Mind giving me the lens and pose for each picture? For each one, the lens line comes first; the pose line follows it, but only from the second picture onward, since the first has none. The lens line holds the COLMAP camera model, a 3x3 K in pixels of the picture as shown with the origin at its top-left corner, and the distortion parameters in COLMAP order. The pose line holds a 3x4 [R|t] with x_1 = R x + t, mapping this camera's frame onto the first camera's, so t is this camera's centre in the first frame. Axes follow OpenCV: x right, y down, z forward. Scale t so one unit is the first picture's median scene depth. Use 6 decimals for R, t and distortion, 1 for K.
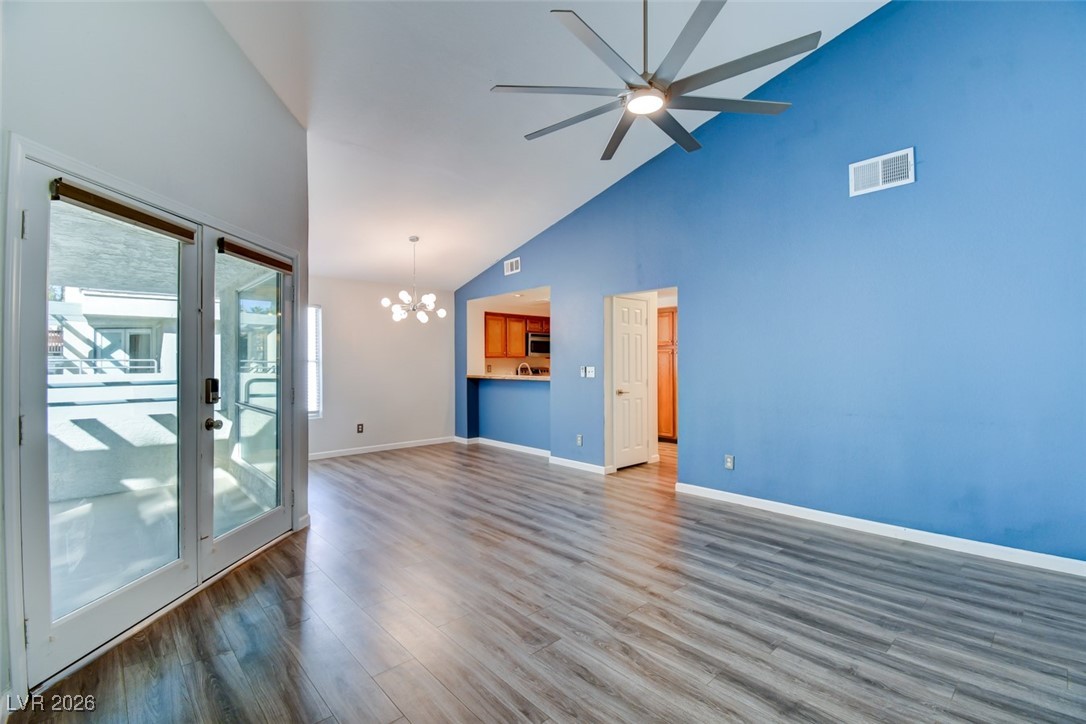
lens RADIAL K [[471.6, 0, 535.2], [0, 471.6, 362.8], [0, 0, 1]] dist [0.020164, -0.022940]
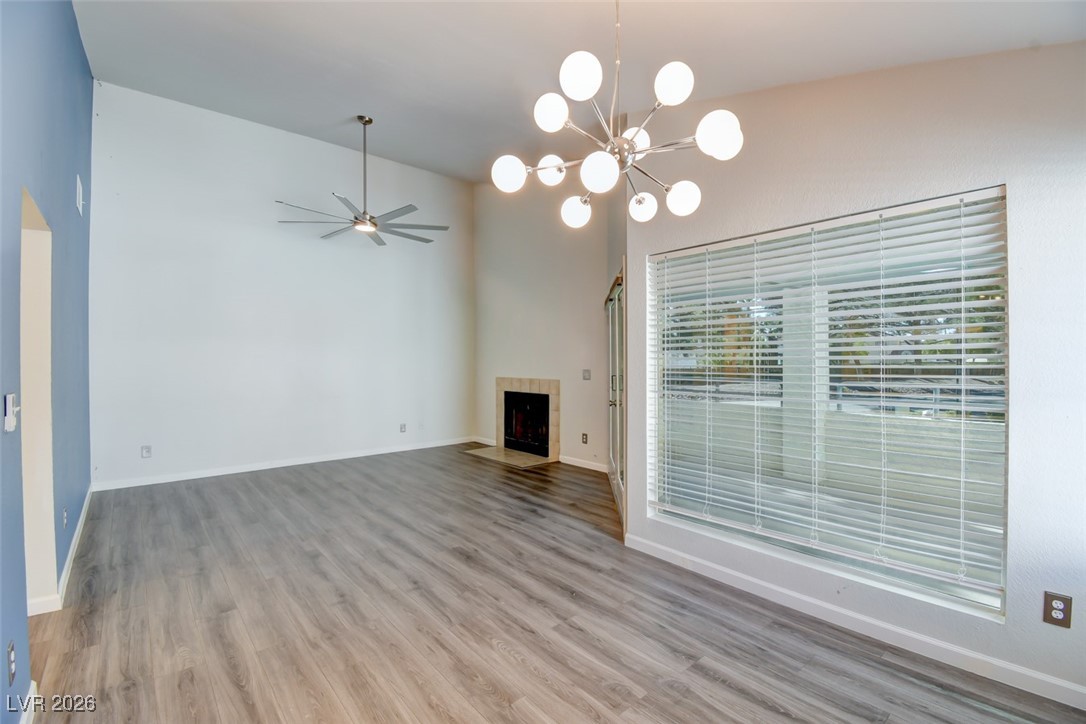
lens RADIAL K [[477.5, 0, 544.4], [0, 477.5, 360.0], [0, 0, 1]] dist [0.017903, -0.025898]
pose [[-0.999761, 0.004586, 0.021356, -0.221294], [0.004602, 0.999989, 0.000681, -0.011193], [-0.021353, 0.000779, -0.999772, 1.245630]]
